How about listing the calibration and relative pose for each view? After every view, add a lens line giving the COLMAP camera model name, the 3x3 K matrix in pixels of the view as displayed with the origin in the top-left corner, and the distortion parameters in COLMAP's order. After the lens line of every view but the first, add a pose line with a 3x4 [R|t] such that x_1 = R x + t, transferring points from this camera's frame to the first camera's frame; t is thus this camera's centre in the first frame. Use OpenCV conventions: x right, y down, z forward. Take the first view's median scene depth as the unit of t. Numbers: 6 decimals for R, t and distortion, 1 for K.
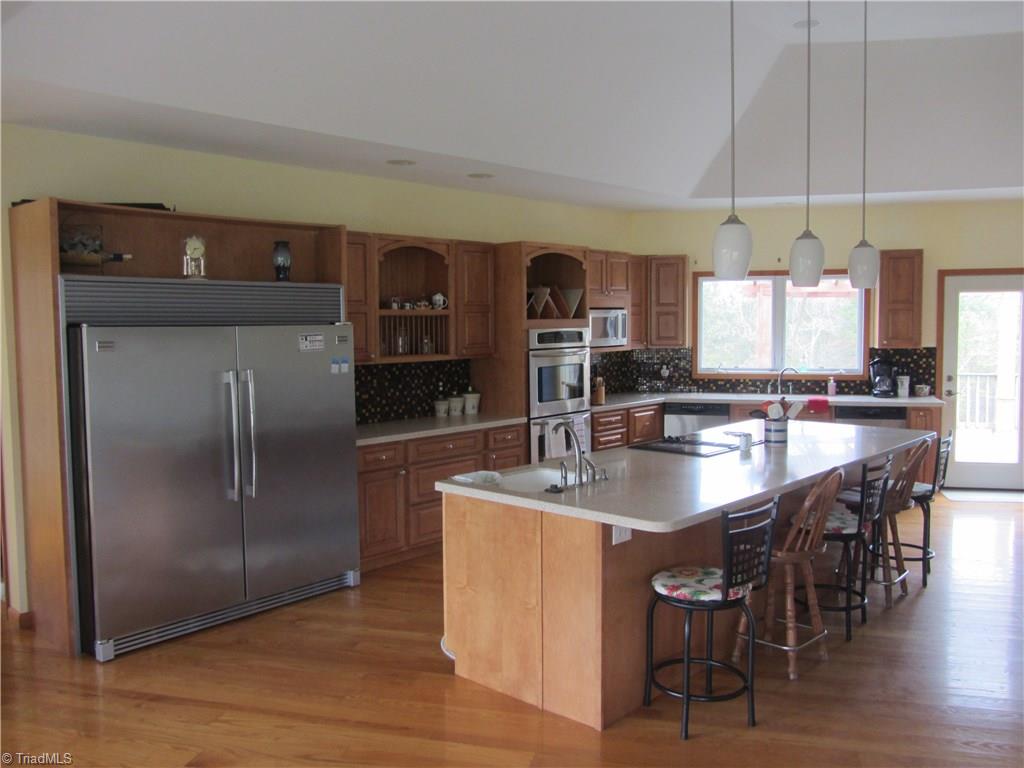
lens RADIAL K [[860.3, 0, 512.0], [0, 860.3, 384.0], [0, 0, 1]] dist [-0.024314, -0.005338]
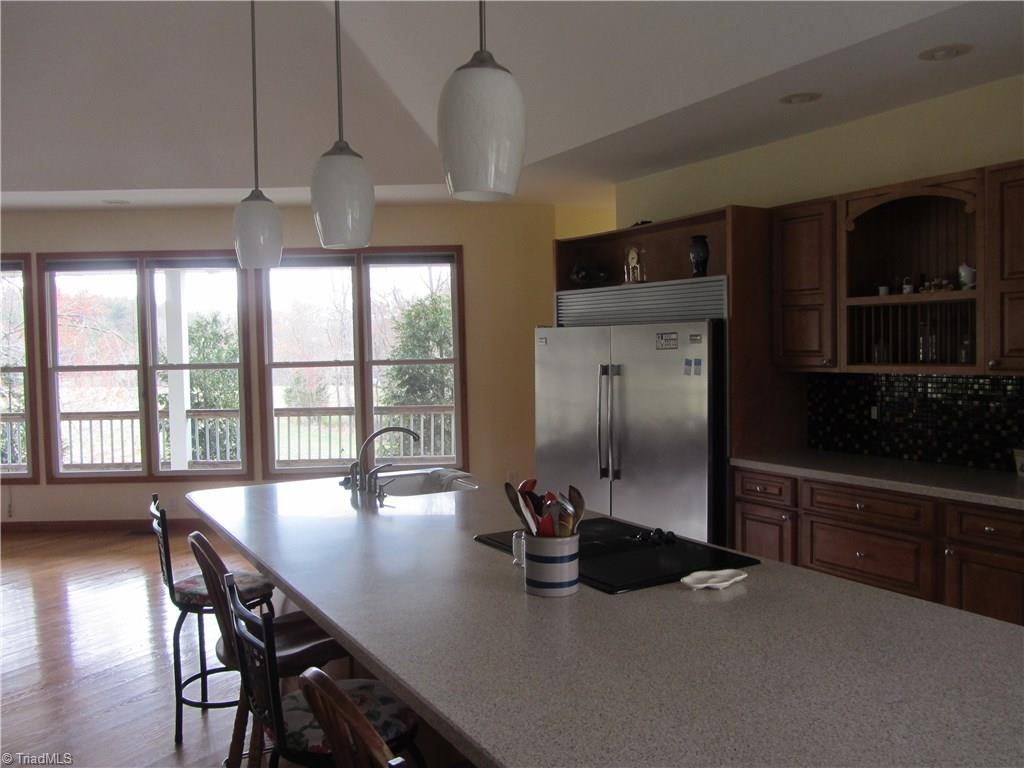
lens RADIAL K [[860.3, 0, 512.0], [0, 860.3, 384.0], [0, 0, 1]] dist [-0.024314, -0.005338]
pose [[-0.319096, 0.061999, -0.945692, 0.595313], [-0.043343, 0.995859, 0.079913, -0.057400], [0.946731, 0.066489, -0.315088, 0.918129]]
